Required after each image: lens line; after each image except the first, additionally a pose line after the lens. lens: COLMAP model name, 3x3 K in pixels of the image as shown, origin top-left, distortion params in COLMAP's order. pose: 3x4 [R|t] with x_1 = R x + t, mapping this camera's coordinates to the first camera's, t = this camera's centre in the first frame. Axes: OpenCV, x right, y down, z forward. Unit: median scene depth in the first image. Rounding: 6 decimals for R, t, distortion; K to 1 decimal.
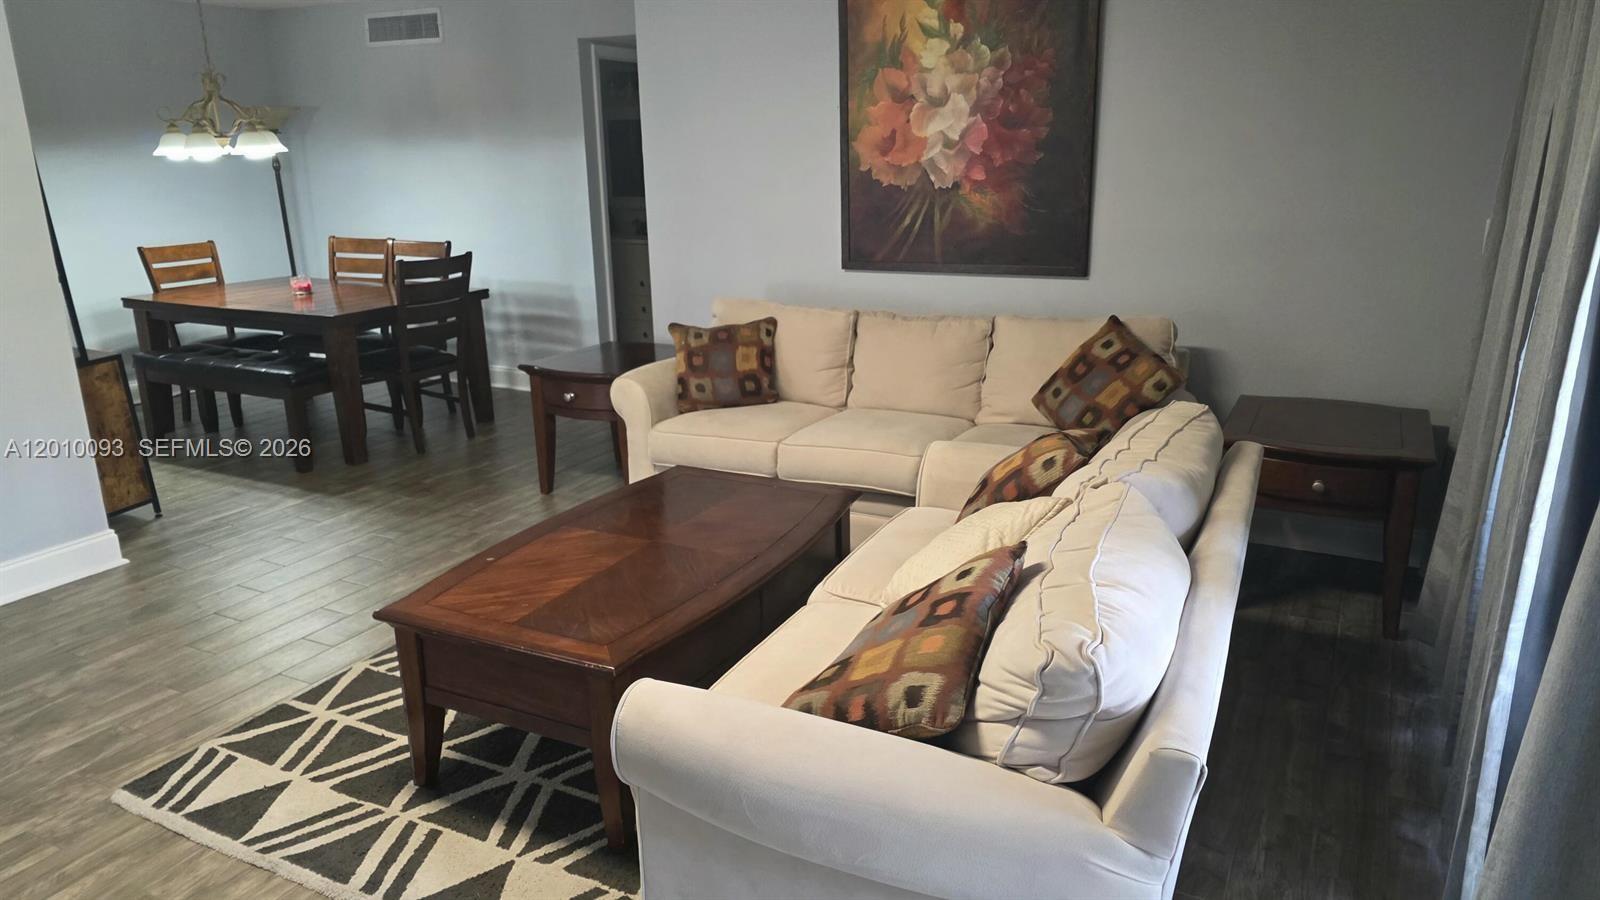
lens RADIAL K [[1051.0, 0, 800.0], [0, 1051.0, 450.0], [0, 0, 1]] dist [-0.000499, -0.000881]
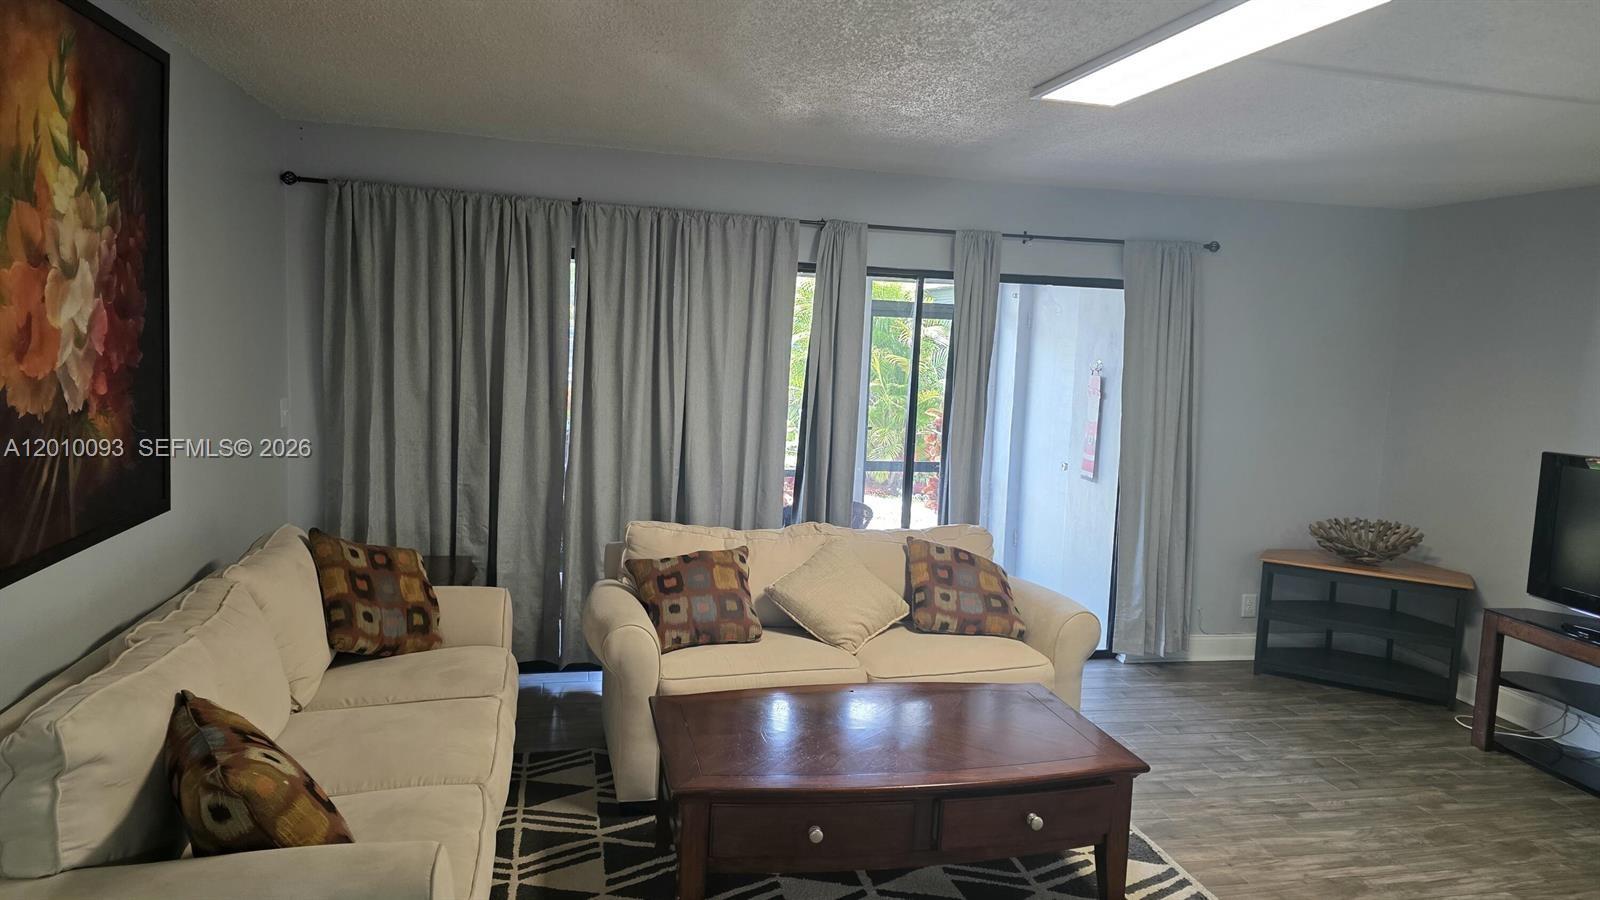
lens RADIAL K [[1051.0, 0, 800.0], [0, 1051.0, 450.0], [0, 0, 1]] dist [-0.000499, -0.000881]
pose [[-0.620163, -0.104223, 0.777519, -0.589525], [0.171903, 0.948991, 0.264321, -0.321987], [-0.765407, 0.297580, -0.570612, 1.054793]]
